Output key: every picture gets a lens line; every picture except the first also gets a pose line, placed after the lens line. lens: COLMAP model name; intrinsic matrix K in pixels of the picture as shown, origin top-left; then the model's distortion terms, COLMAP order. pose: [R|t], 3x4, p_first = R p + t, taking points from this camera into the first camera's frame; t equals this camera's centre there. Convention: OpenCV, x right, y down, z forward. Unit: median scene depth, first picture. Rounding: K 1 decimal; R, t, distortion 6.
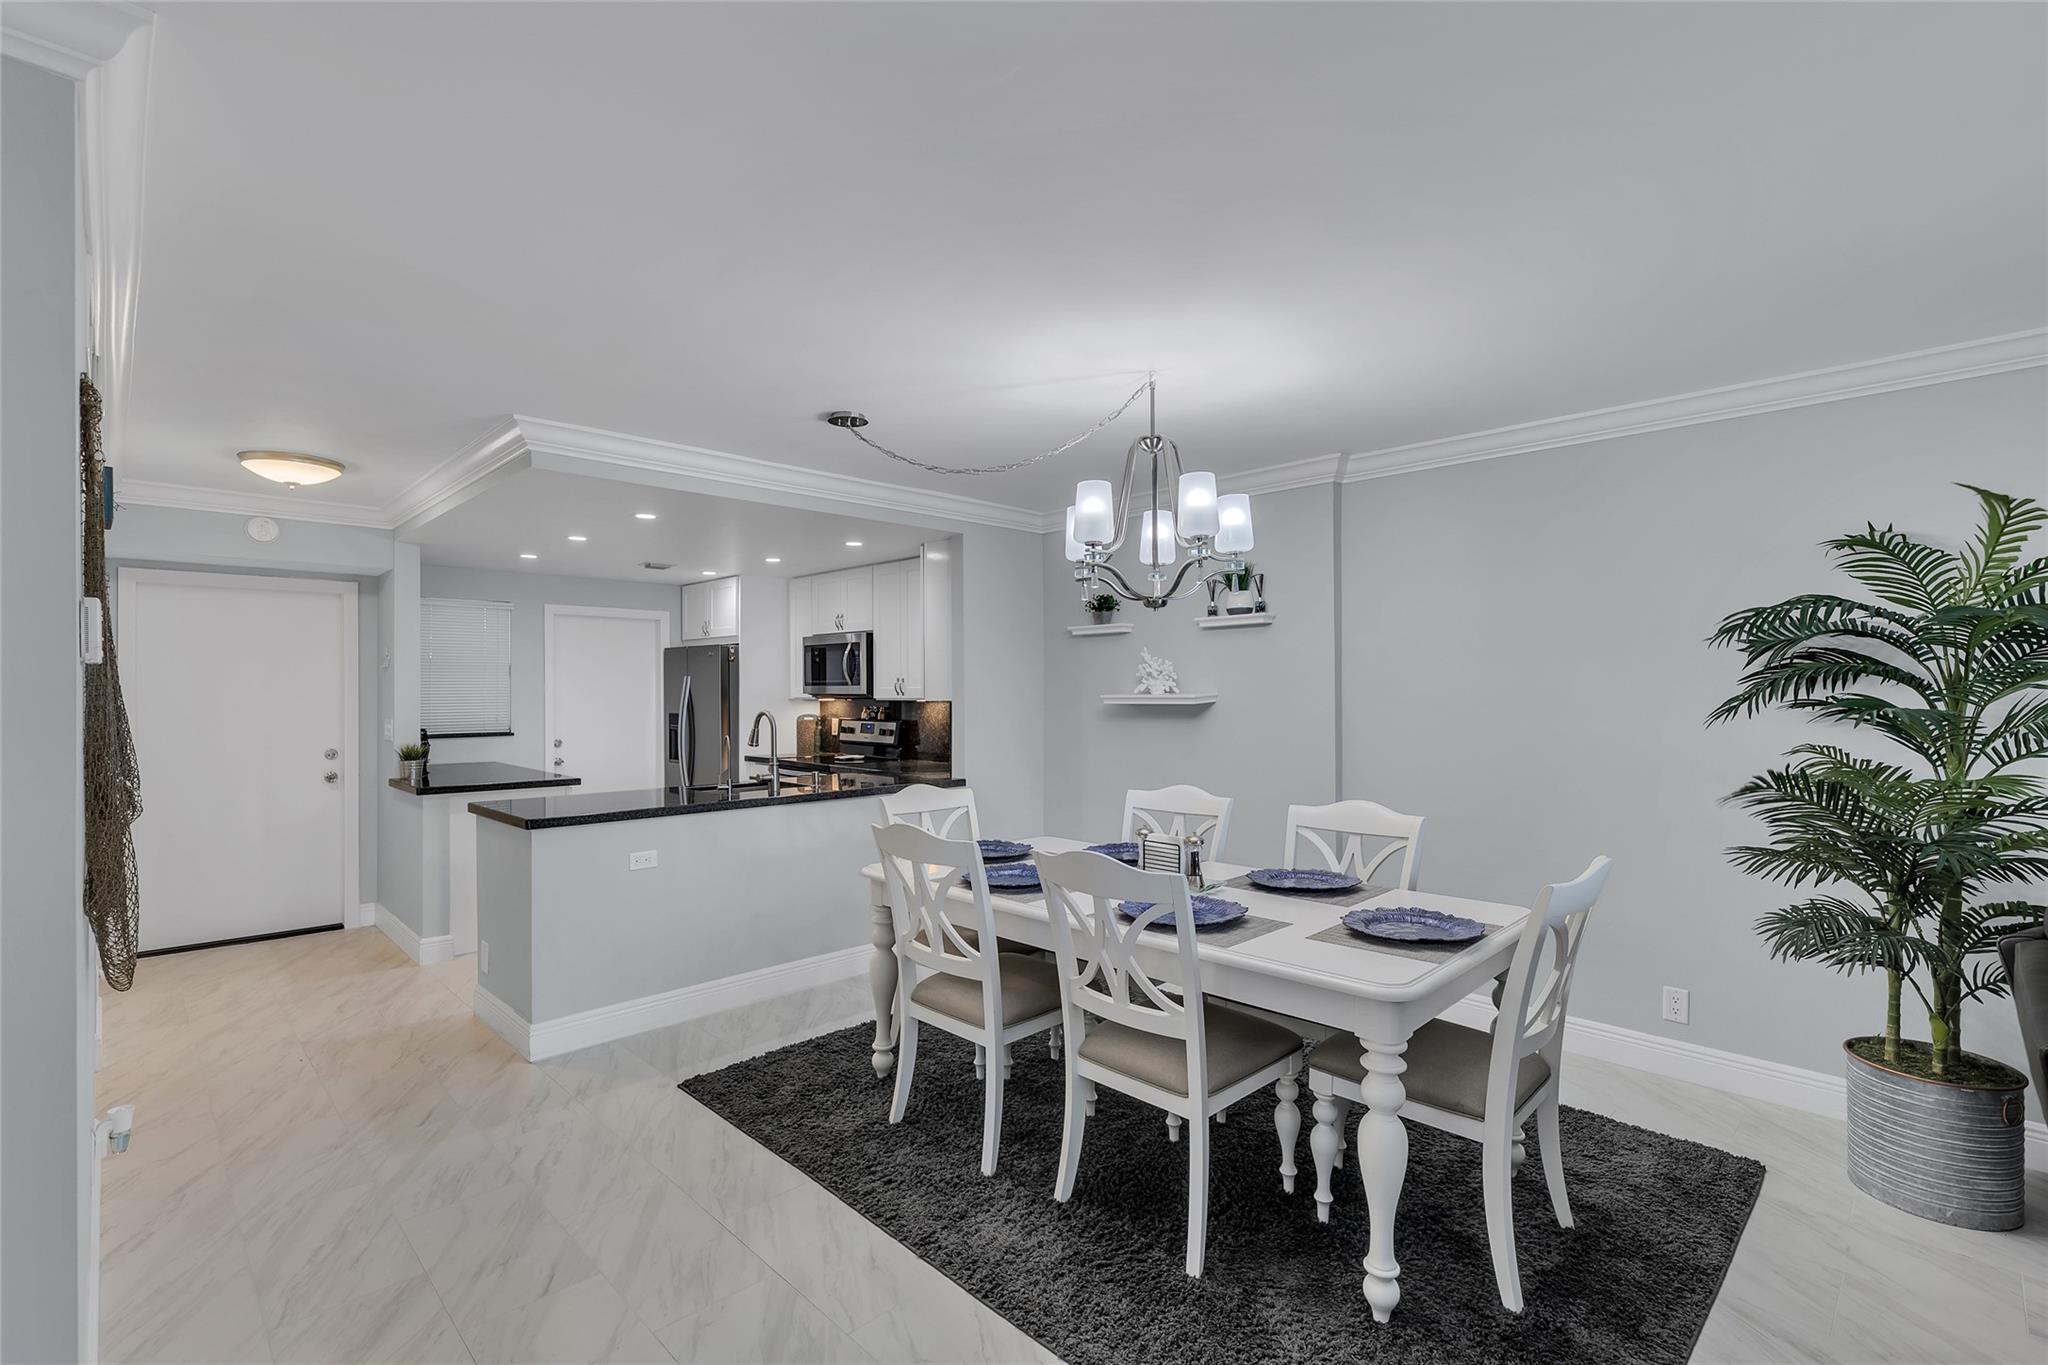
lens RADIAL K [[911.1, 0, 1020.4], [0, 911.1, 695.7], [0, 0, 1]] dist [0.000396, -0.000983]
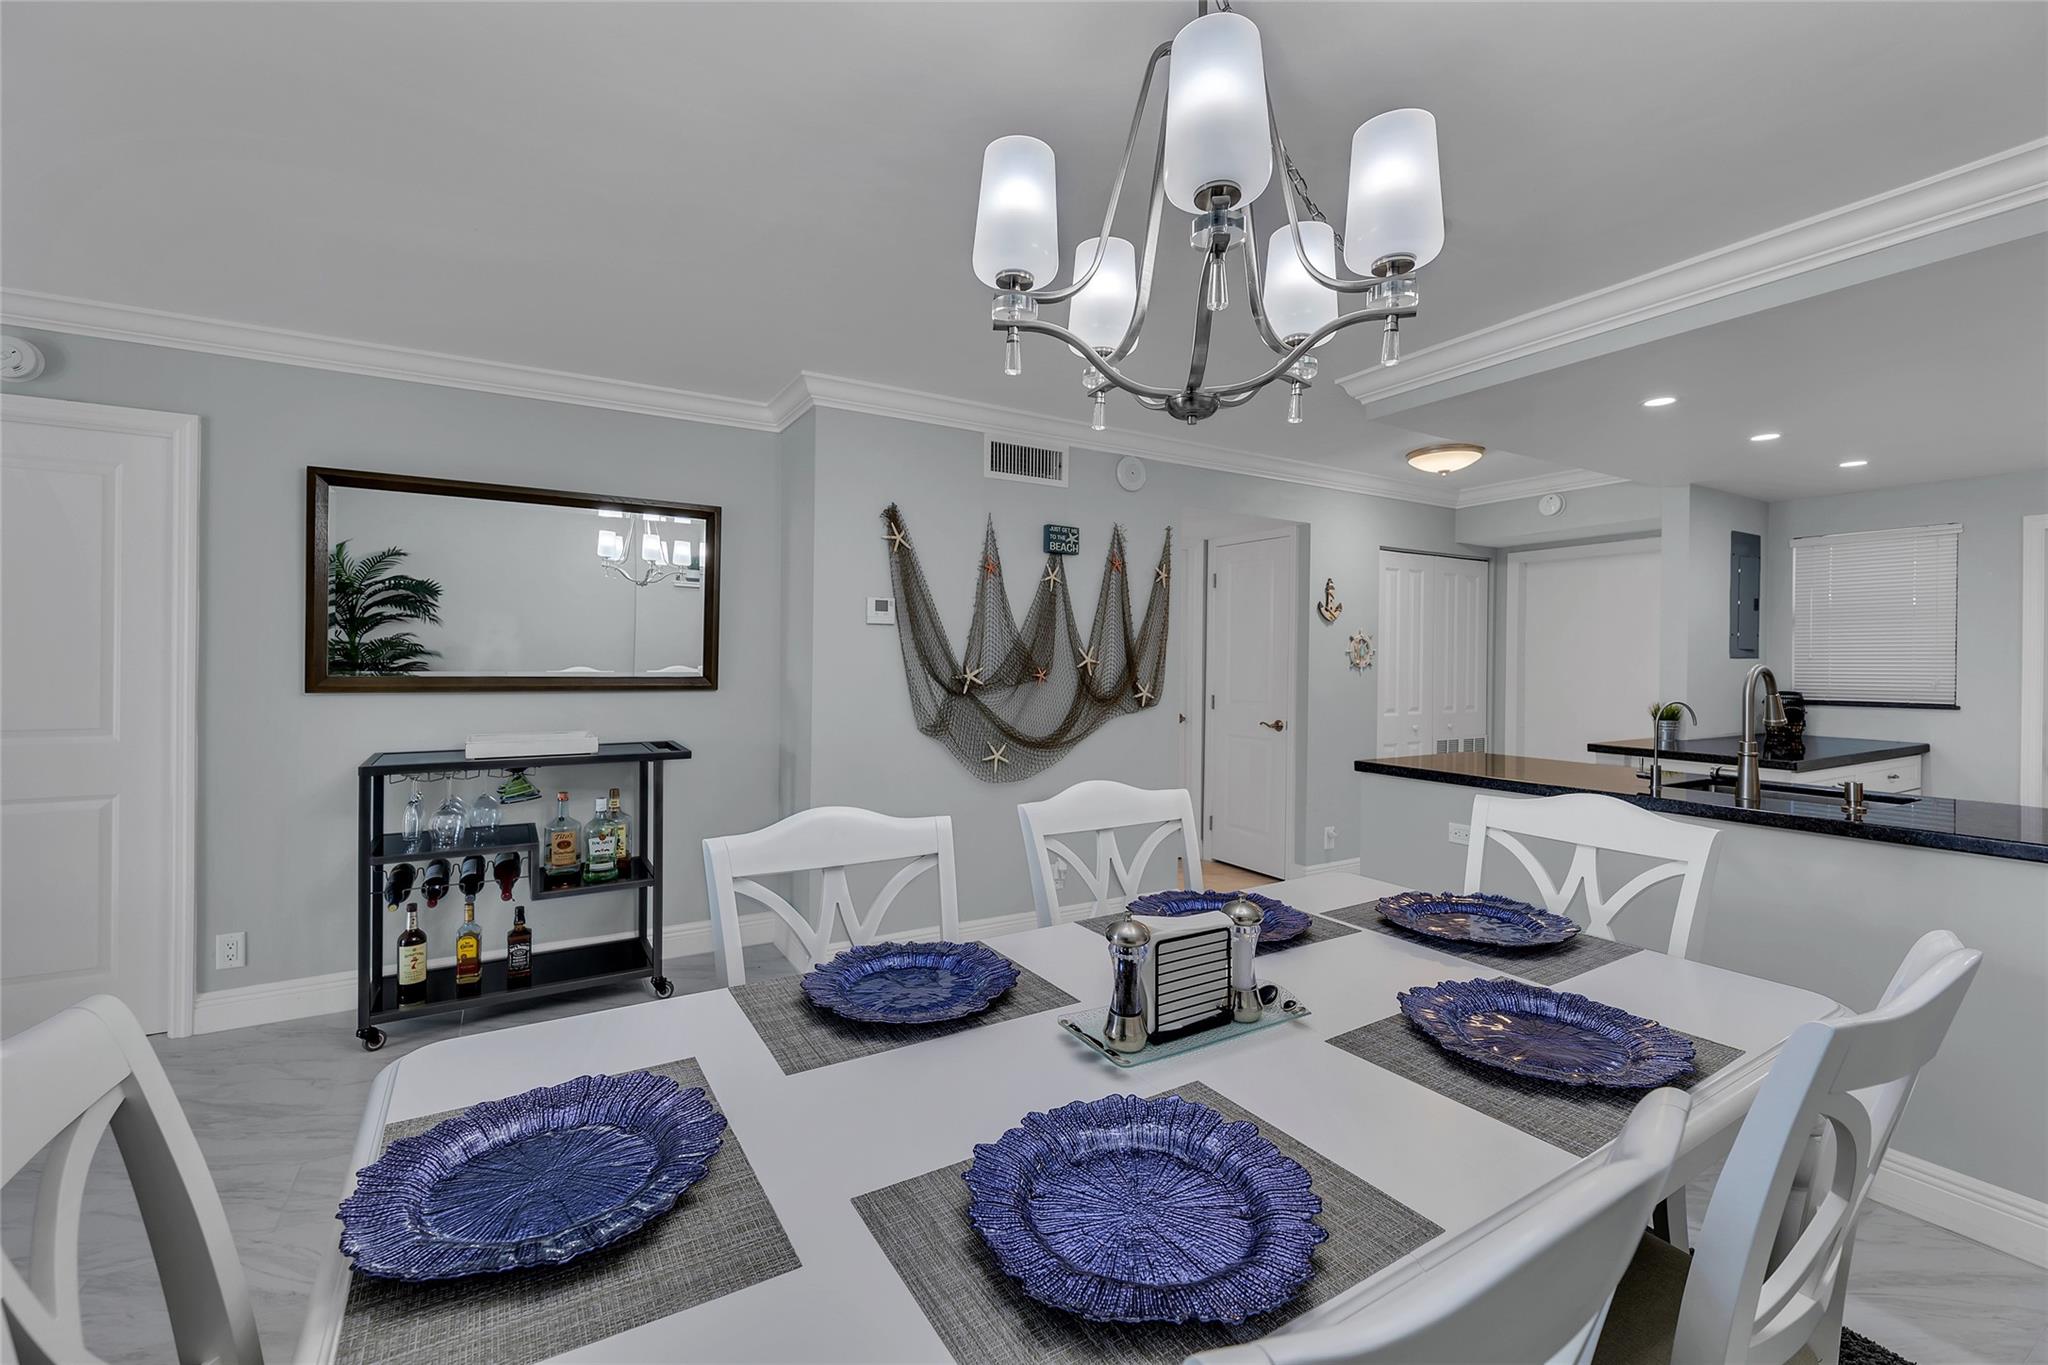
lens RADIAL K [[839.8, 0, 1028.0], [0, 839.8, 666.4], [0, 0, 1]] dist [-0.001389, 0.000457]
pose [[-0.251630, 0.007543, -0.967794, 0.365030], [-0.012185, 0.999866, 0.010961, 0.015809], [0.967747, 0.014550, -0.251504, 0.664268]]
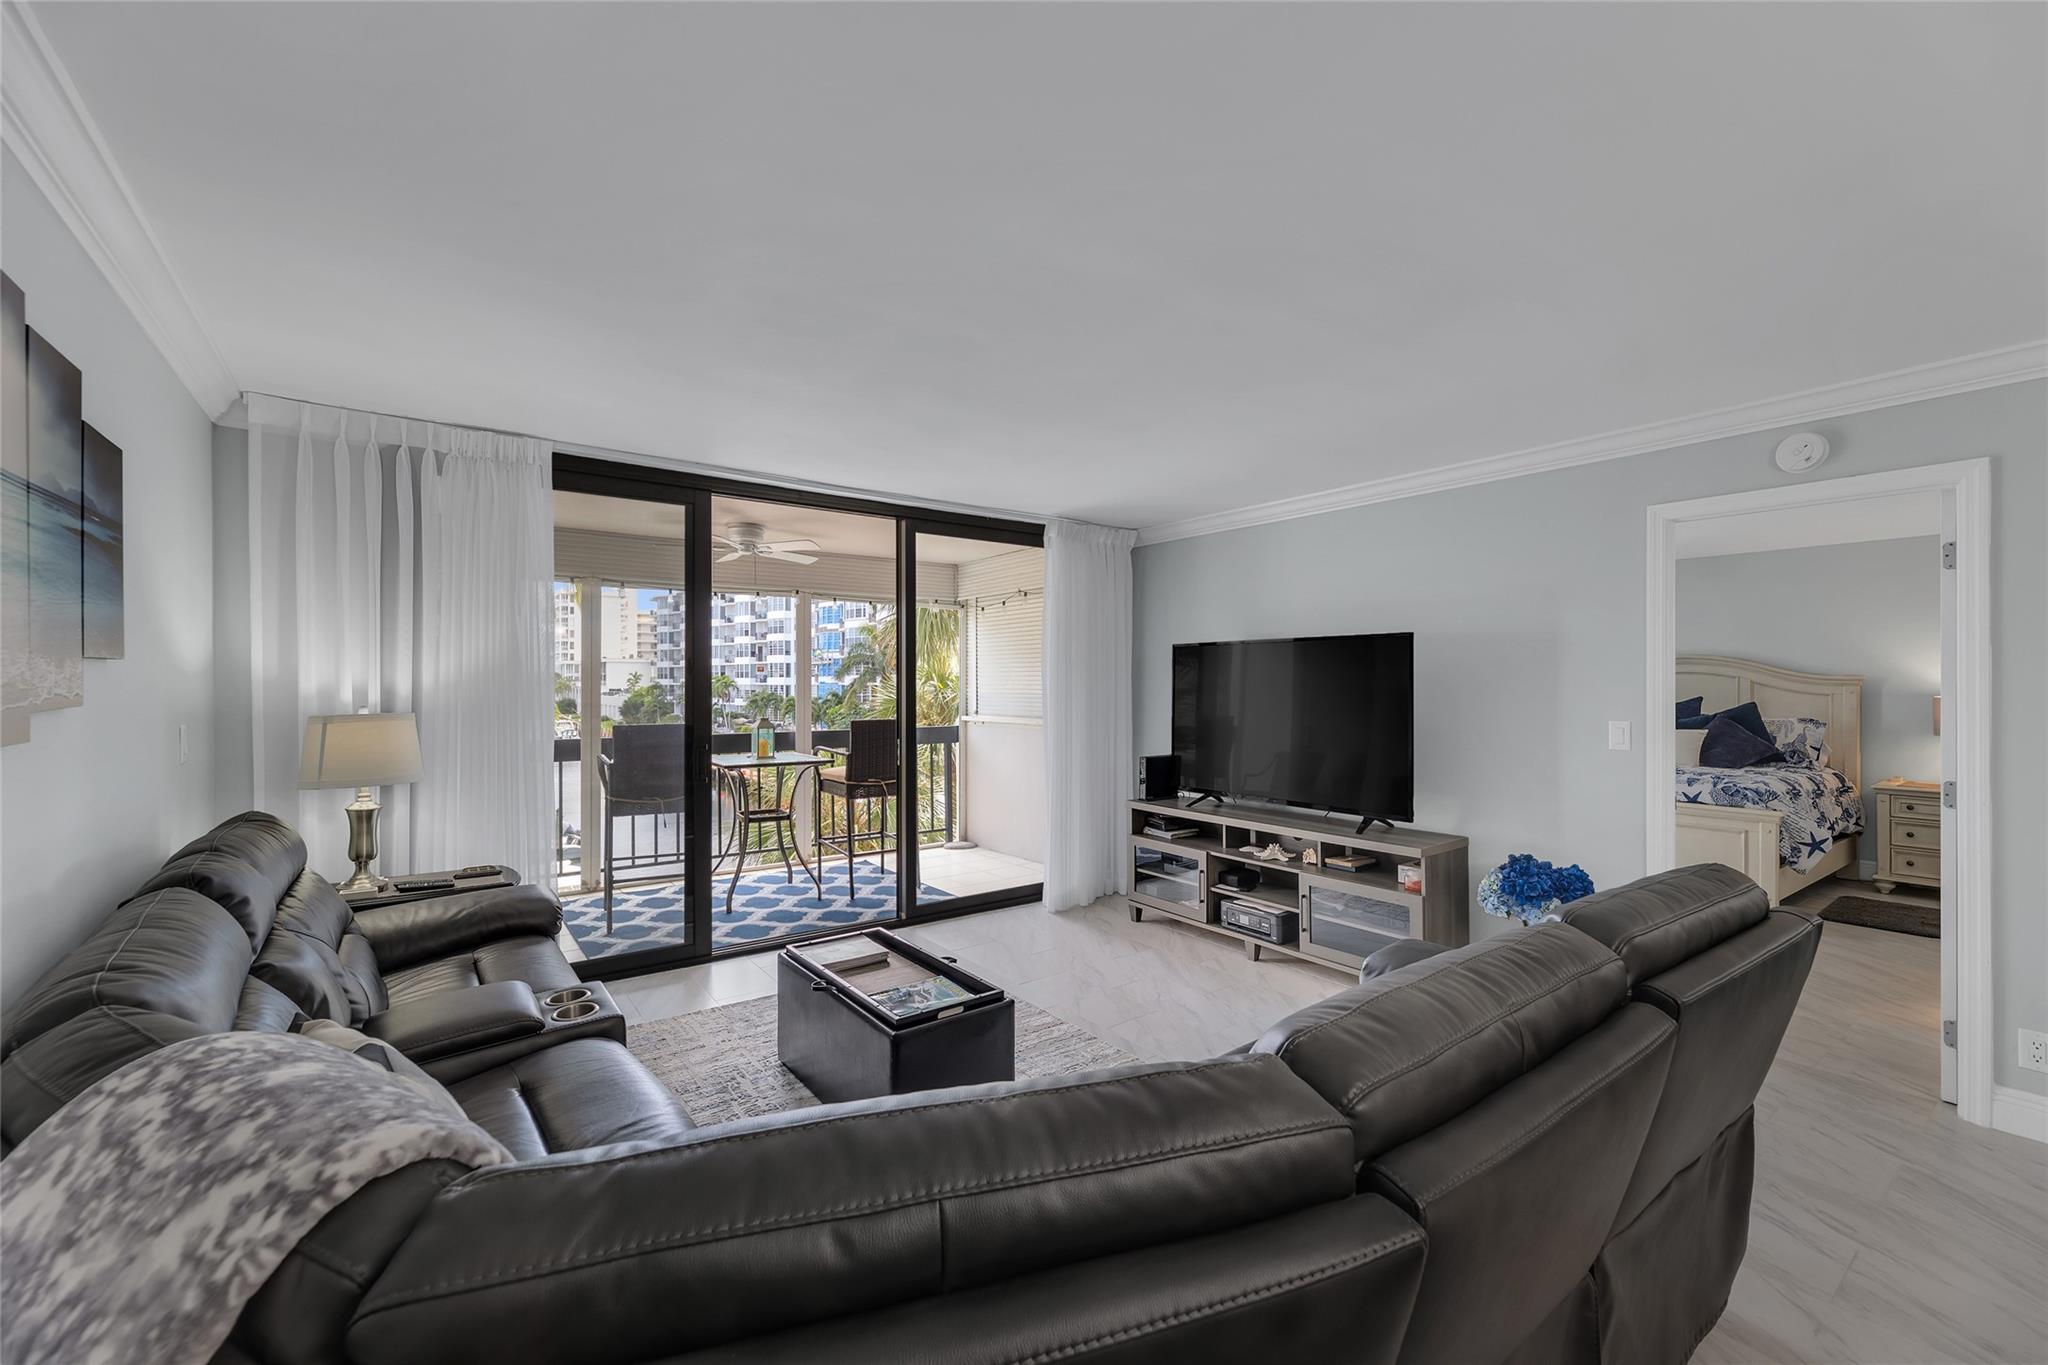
lens RADIAL K [[839.8, 0, 1023.6], [0, 839.8, 680.3], [0, 0, 1]] dist [-0.001389, 0.000457]
pose [[-0.989278, 0.003382, 0.146009, 0.486109], [0.003346, 0.999994, -0.000494, -0.003528], [-0.146009, 0.000000, -0.989283, 0.577926]]
